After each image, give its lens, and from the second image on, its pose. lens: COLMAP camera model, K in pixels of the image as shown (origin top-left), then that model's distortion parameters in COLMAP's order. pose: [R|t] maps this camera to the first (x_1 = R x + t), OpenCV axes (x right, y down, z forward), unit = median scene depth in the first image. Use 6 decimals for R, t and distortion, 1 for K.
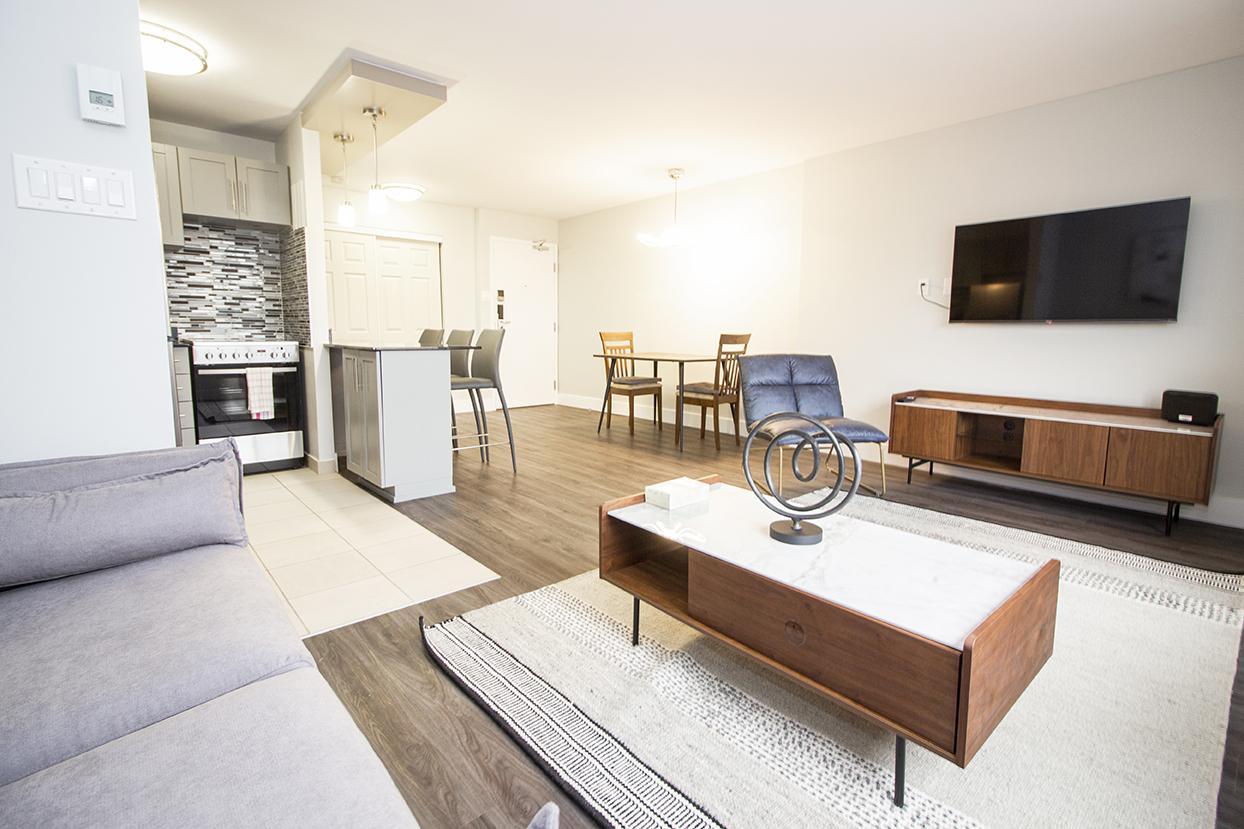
lens RADIAL K [[579.3, 0, 618.2], [0, 579.3, 392.1], [0, 0, 1]] dist [-0.009561, -0.000030]
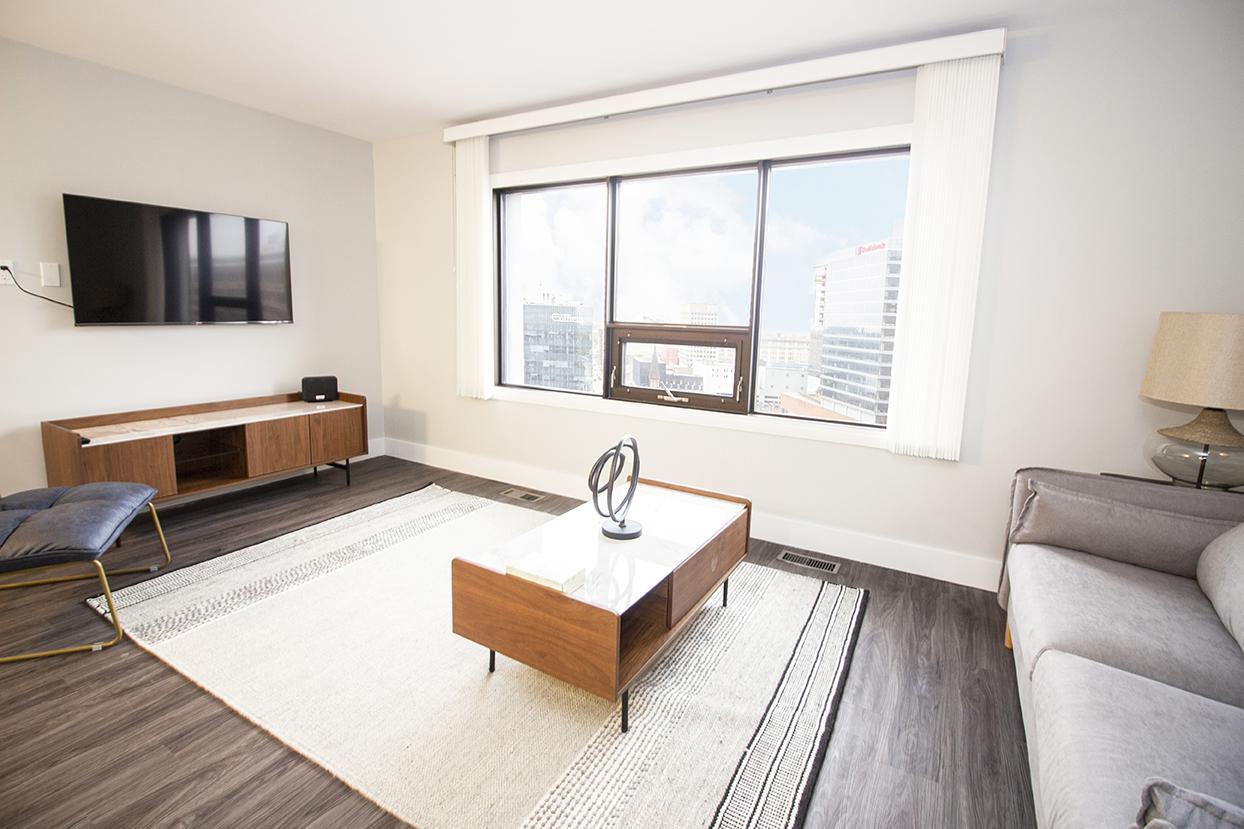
lens RADIAL K [[579.3, 0, 618.2], [0, 579.3, 392.1], [0, 0, 1]] dist [-0.009561, -0.000030]
pose [[-0.316851, -0.149478, 0.936622, -0.451247], [0.075542, 0.980389, 0.182018, -0.152786], [-0.945462, 0.128427, -0.299346, 0.741607]]
